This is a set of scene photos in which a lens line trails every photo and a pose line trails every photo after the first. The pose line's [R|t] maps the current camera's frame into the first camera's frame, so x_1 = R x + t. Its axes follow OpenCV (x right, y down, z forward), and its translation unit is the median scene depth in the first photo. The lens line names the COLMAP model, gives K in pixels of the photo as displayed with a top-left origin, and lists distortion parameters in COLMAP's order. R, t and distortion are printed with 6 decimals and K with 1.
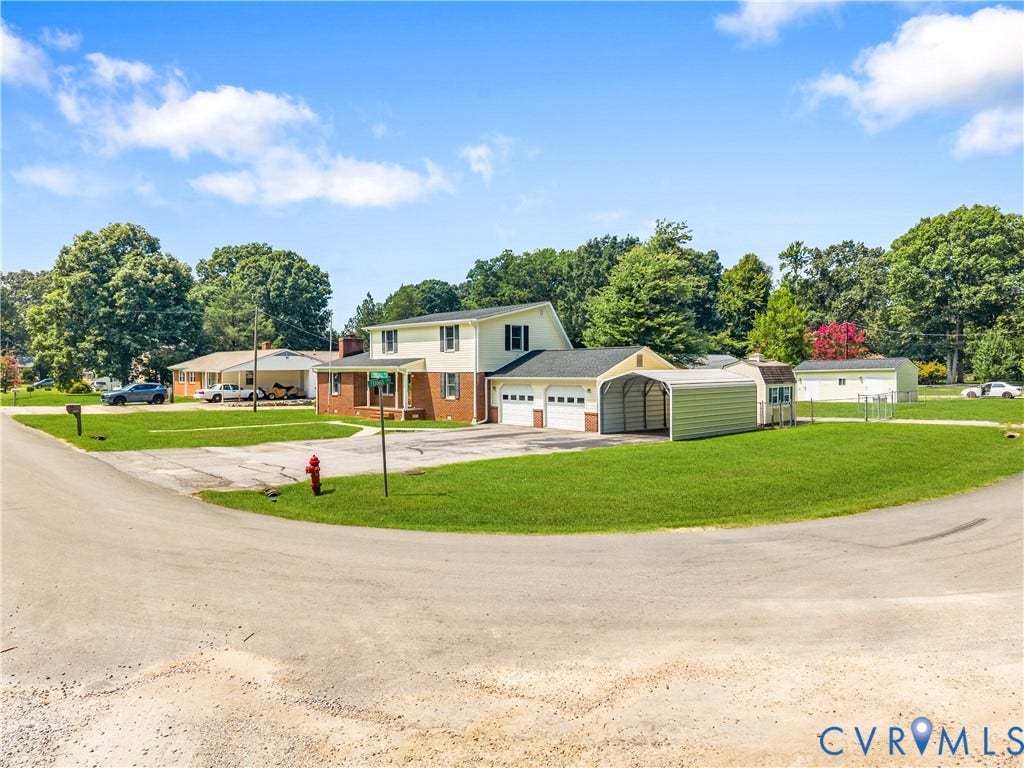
lens RADIAL K [[671.4, 0, 515.1], [0, 671.4, 390.7], [0, 0, 1]] dist [0.030984, -0.022485]
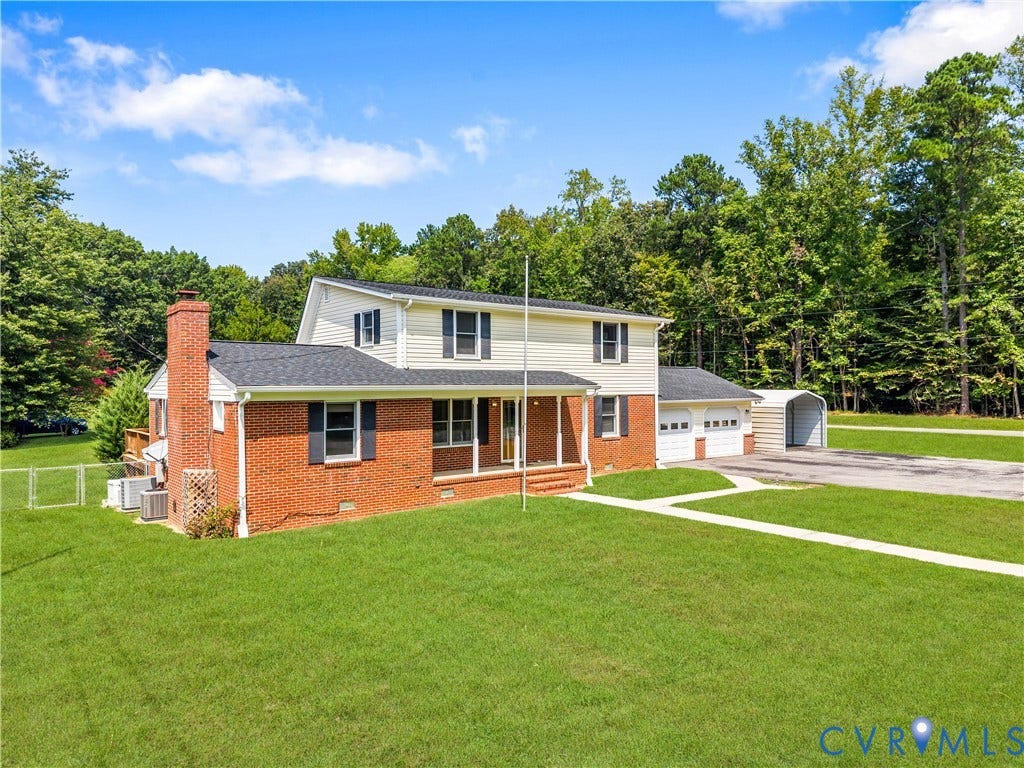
lens RADIAL K [[671.4, 0, 506.1], [0, 671.4, 378.3], [0, 0, 1]] dist [0.030984, -0.022485]
pose [[0.084048, 0.017003, 0.996317, -0.739943], [0.036407, 0.999134, -0.020122, -0.034278], [-0.995796, 0.037964, 0.083356, 1.040494]]
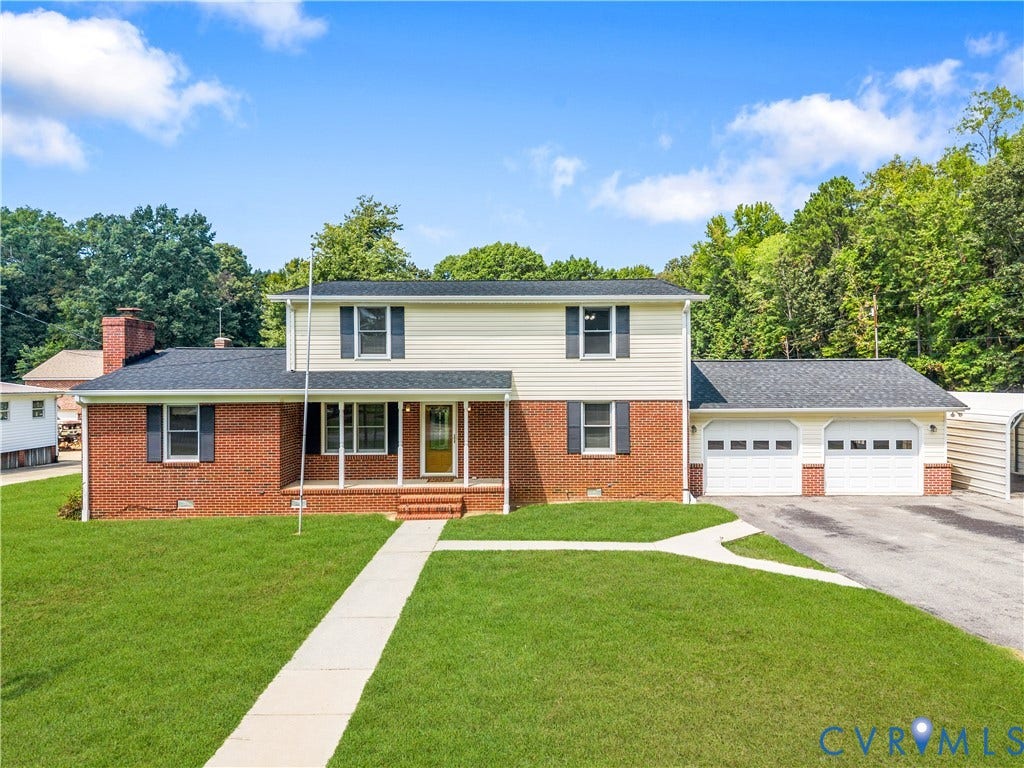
lens RADIAL K [[671.4, 0, 514.6], [0, 671.4, 377.3], [0, 0, 1]] dist [0.030984, -0.022485]
pose [[0.675647, 0.006317, 0.737198, -0.499377], [0.024866, 0.999199, -0.031352, -0.030339], [-0.736806, 0.039514, 0.674949, 0.708585]]
